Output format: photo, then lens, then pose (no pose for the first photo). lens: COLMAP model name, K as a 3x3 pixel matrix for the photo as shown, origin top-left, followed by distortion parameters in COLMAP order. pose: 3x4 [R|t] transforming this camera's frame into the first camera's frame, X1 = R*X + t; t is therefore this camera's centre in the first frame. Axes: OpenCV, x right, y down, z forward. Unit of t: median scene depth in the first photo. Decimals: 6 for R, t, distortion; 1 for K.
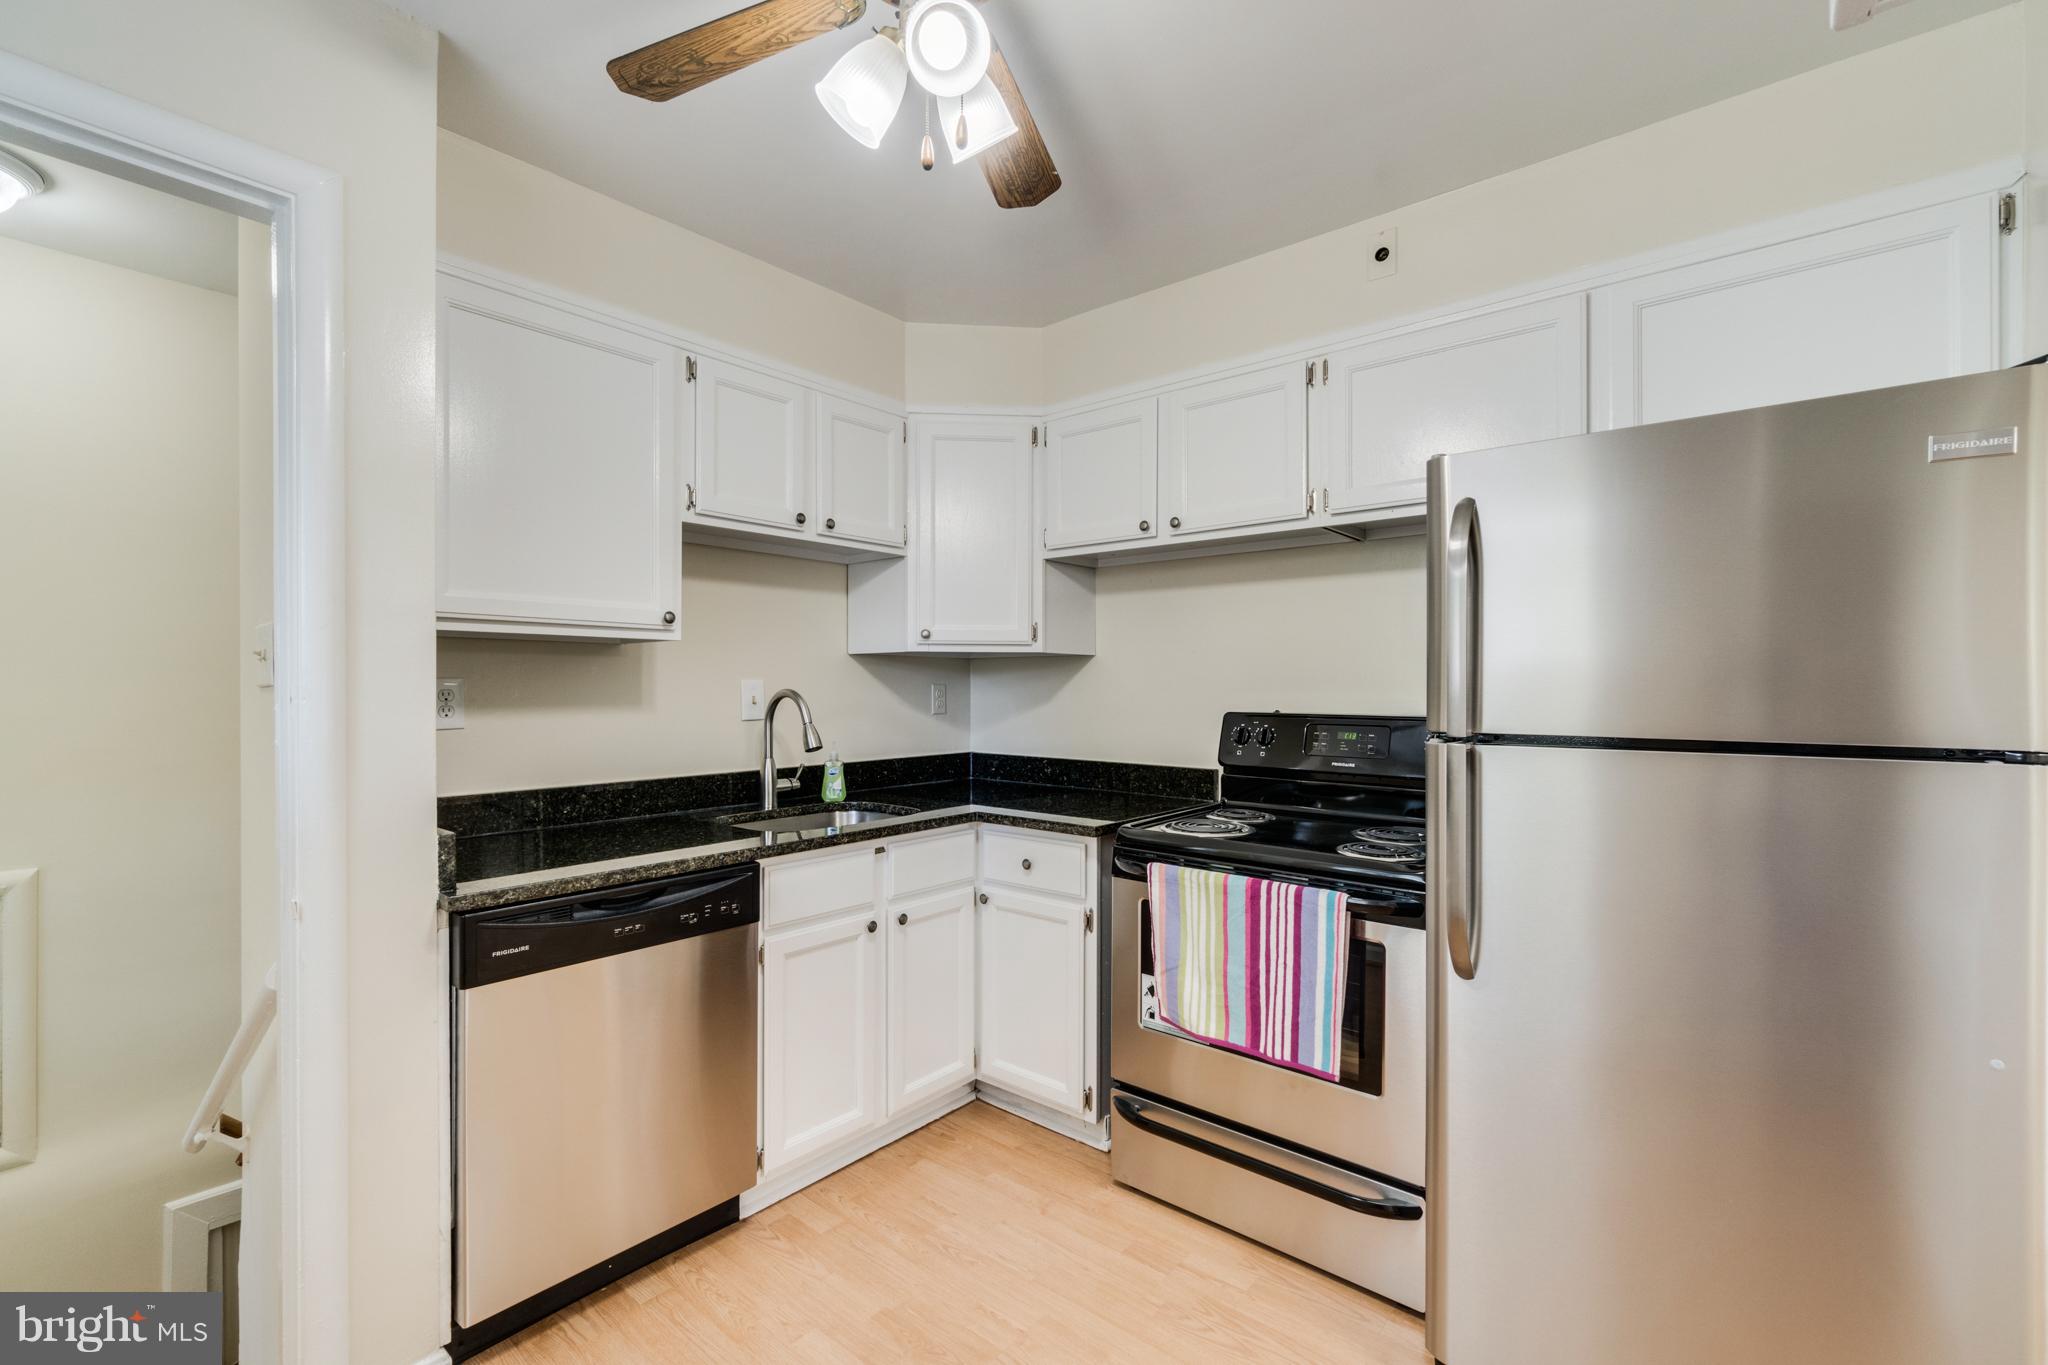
lens RADIAL K [[897.4, 0, 1009.4], [0, 897.4, 687.5], [0, 0, 1]] dist [-0.000250, -0.000019]
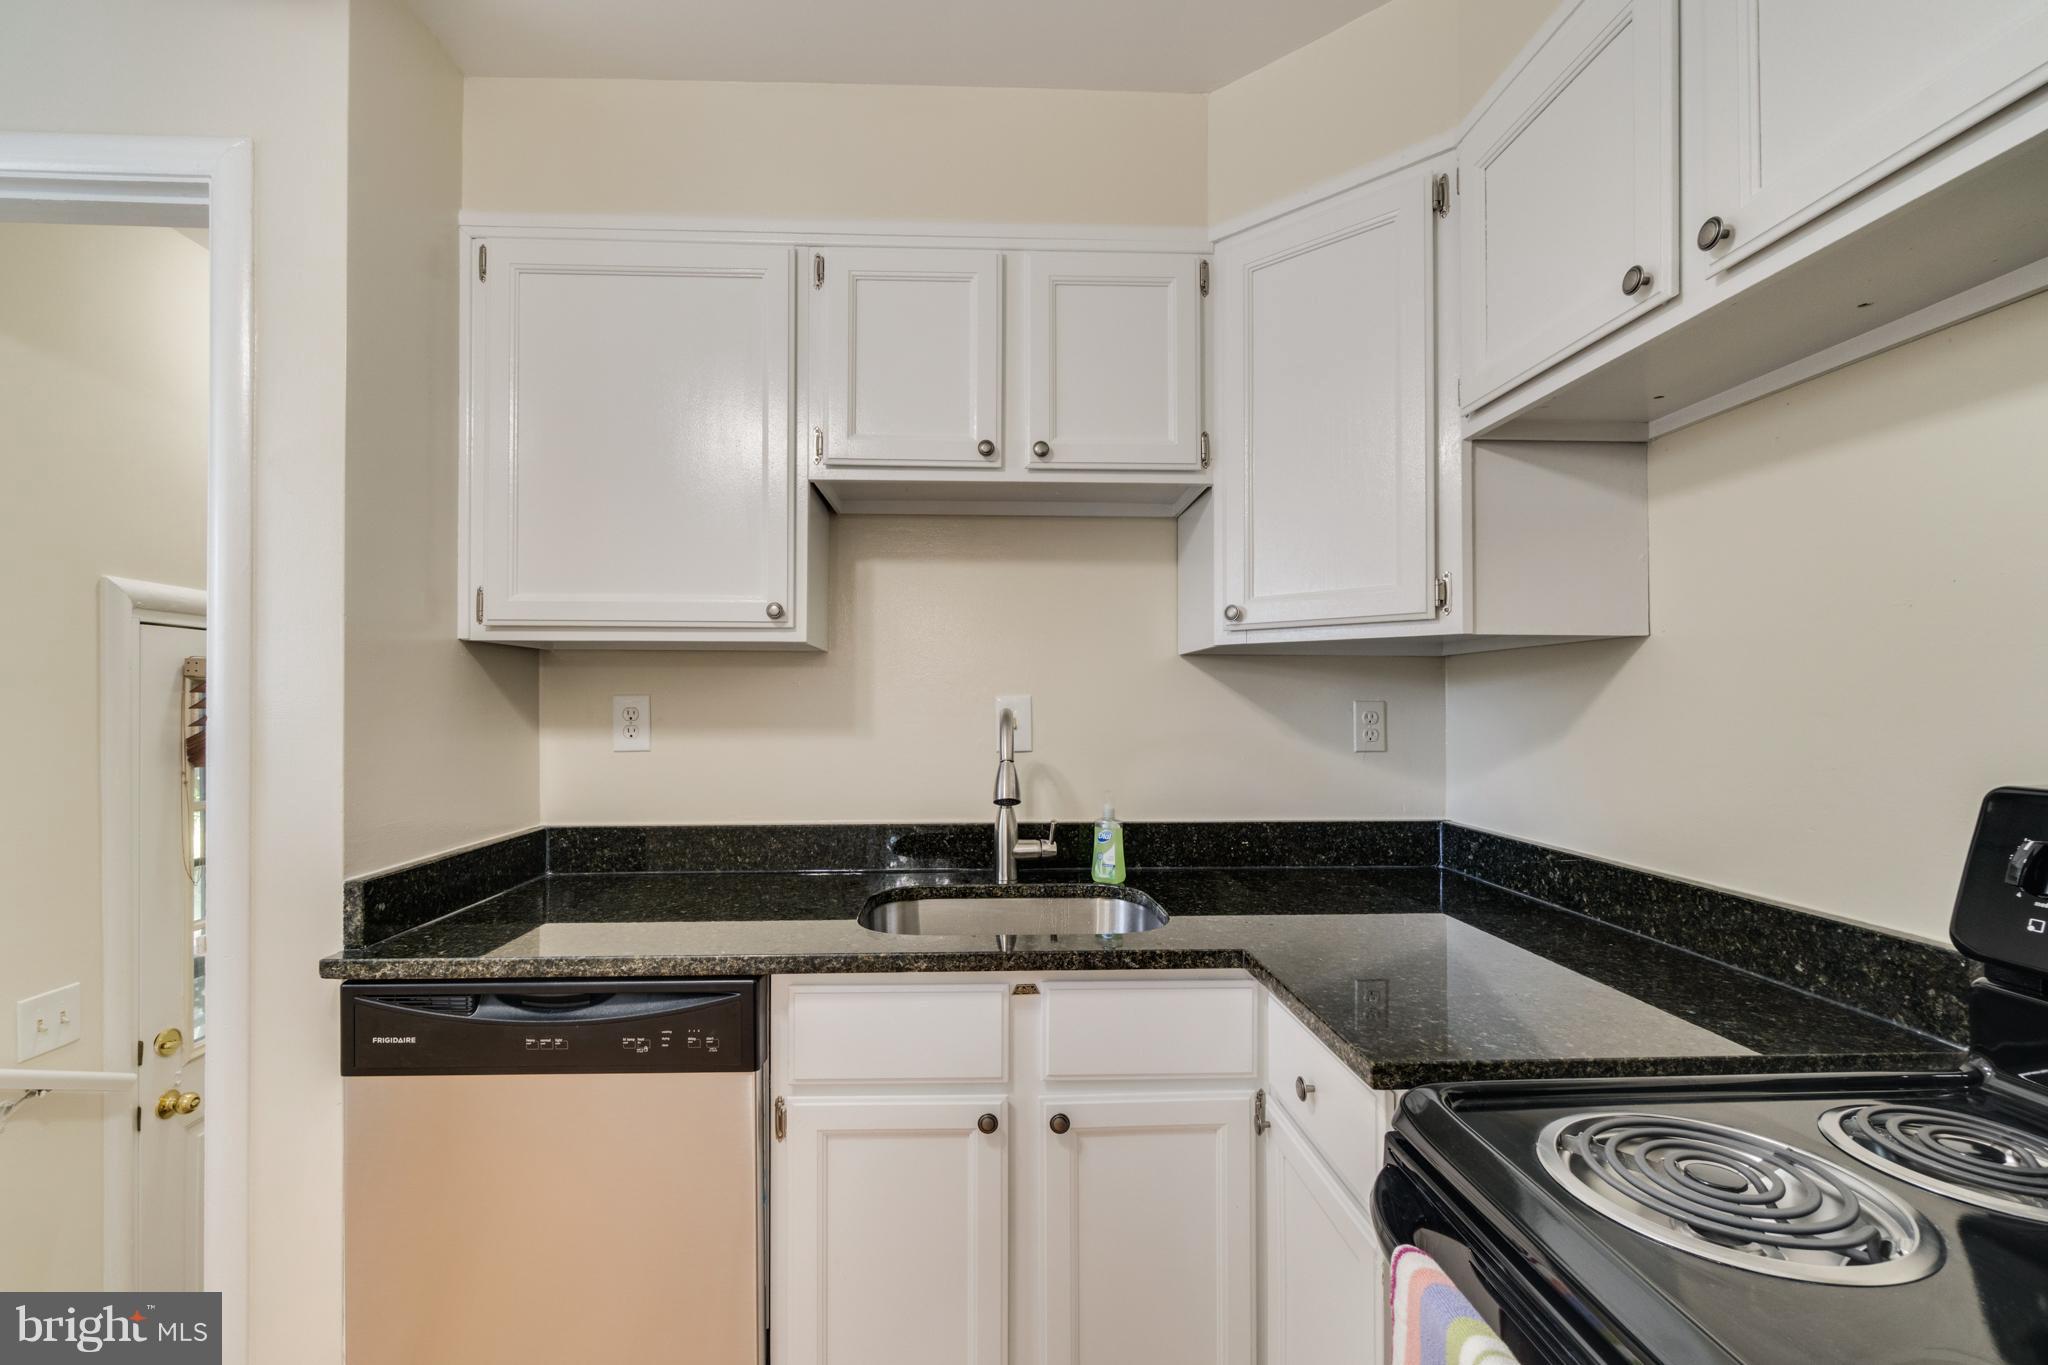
lens RADIAL K [[897.4, 0, 1009.4], [0, 897.4, 687.5], [0, 0, 1]] dist [-0.000250, -0.000019]
pose [[0.677880, -0.011824, -0.735077, 0.243618], [-0.002057, 0.999836, -0.017980, -0.001560], [0.735170, 0.013700, 0.677745, 0.534132]]
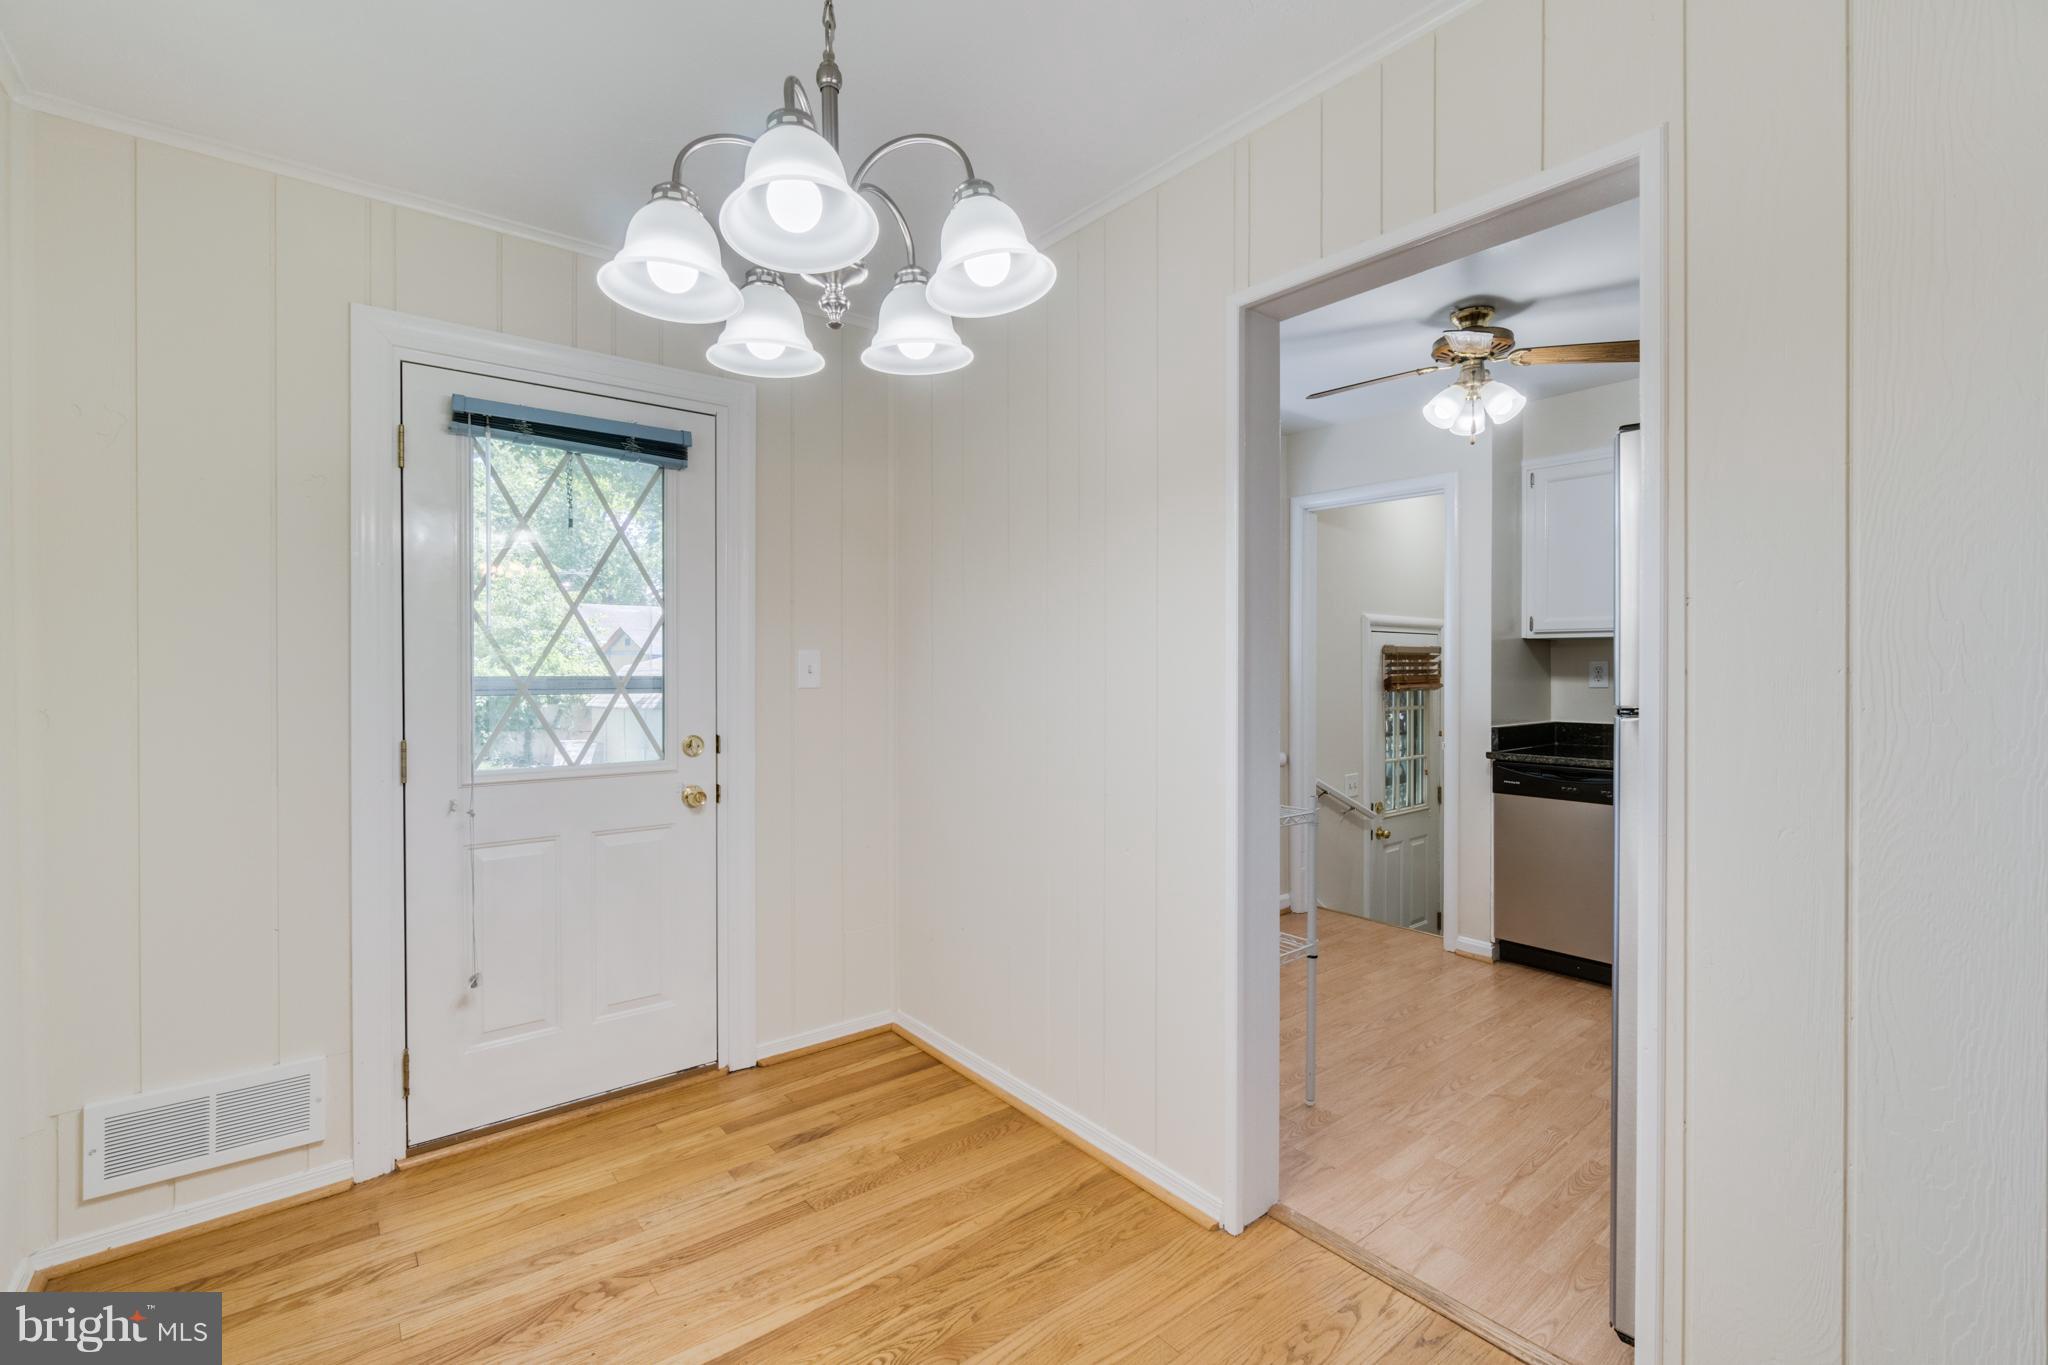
lens RADIAL K [[893.2, 0, 1019.2], [0, 893.2, 667.4], [0, 0, 1]] dist [-0.000487, -0.000063]
pose [[-0.192608, -0.000601, -0.981276, 1.163280], [-0.010118, 0.999948, 0.001373, 0.010245], [0.981224, 0.010193, -0.192604, 0.135779]]
